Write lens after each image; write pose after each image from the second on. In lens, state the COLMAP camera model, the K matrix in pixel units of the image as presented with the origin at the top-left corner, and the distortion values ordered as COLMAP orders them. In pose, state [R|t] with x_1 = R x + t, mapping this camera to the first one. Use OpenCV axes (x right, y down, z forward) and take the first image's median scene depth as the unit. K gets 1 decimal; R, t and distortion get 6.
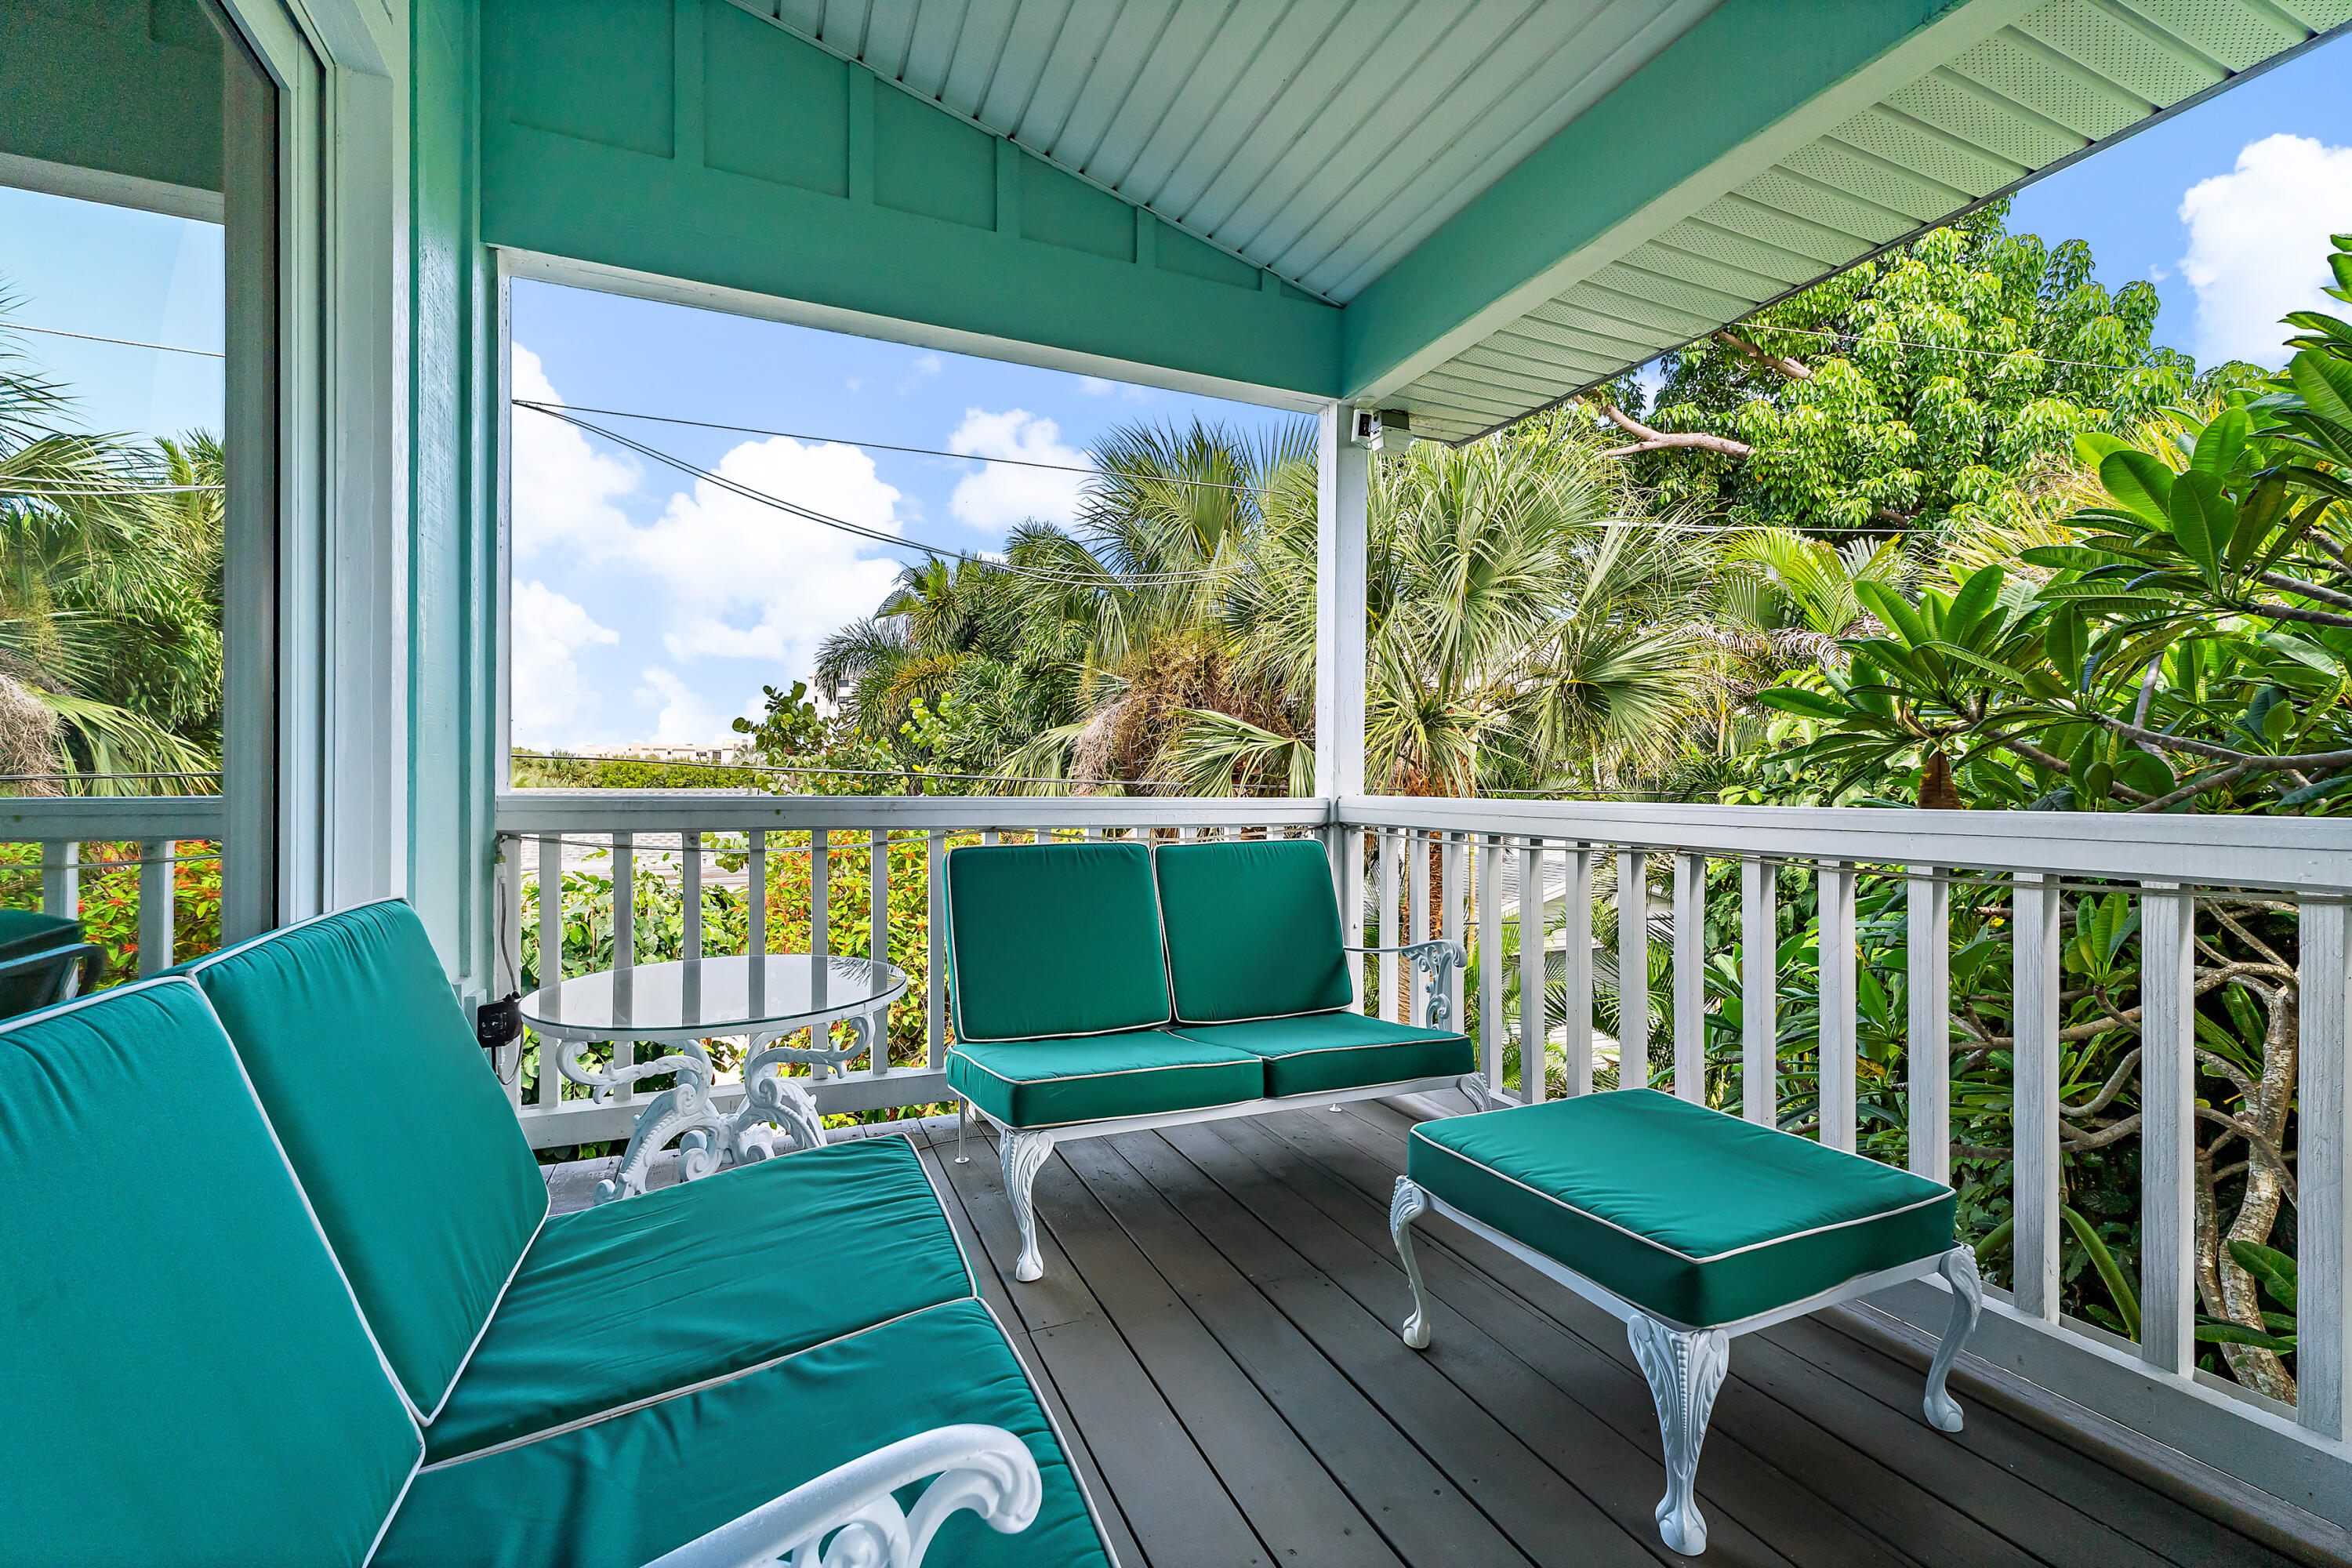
lens RADIAL K [[1016.3, 0, 1181.8], [0, 1016.3, 788.9], [0, 0, 1]] dist [0.000106, -0.000060]
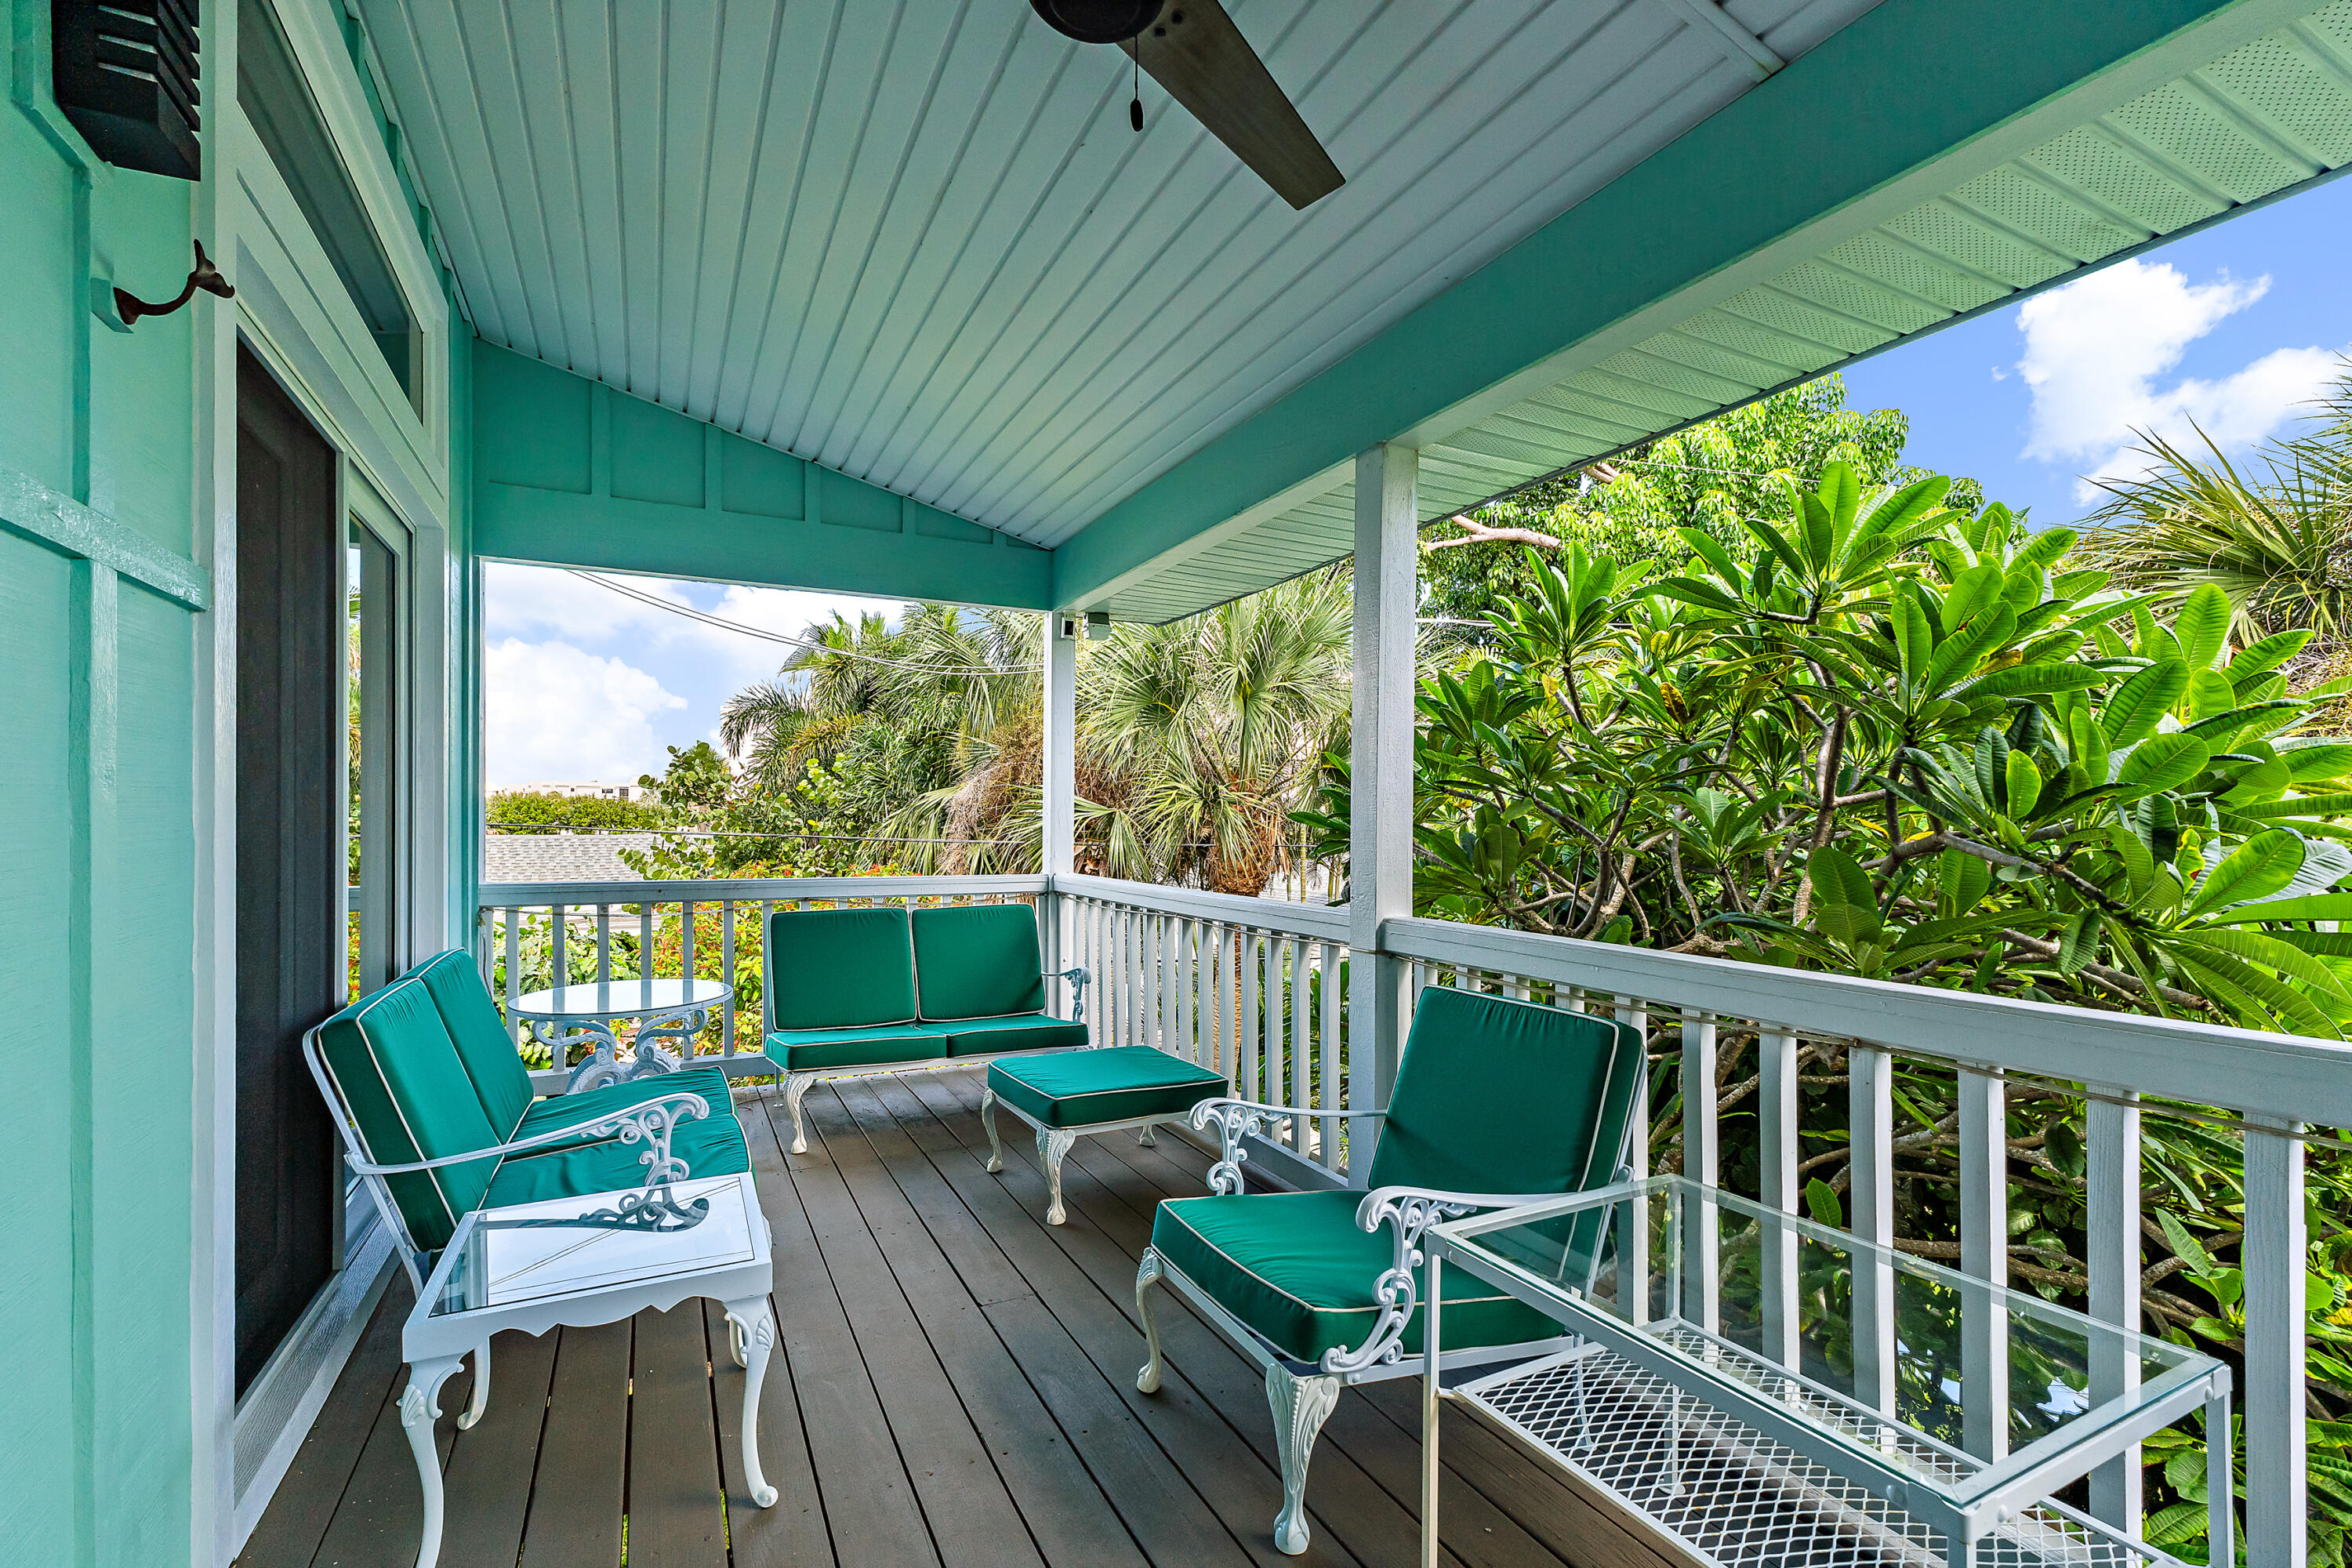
lens RADIAL K [[994.6, 0, 1185.1], [0, 994.6, 841.8], [0, 0, 1]] dist [-0.000260, 0.000004]
pose [[0.996429, 0.001811, 0.084415, 0.218474], [-0.002805, 0.999928, 0.011650, -0.056679], [-0.084388, -0.011845, 0.996363, -0.468060]]
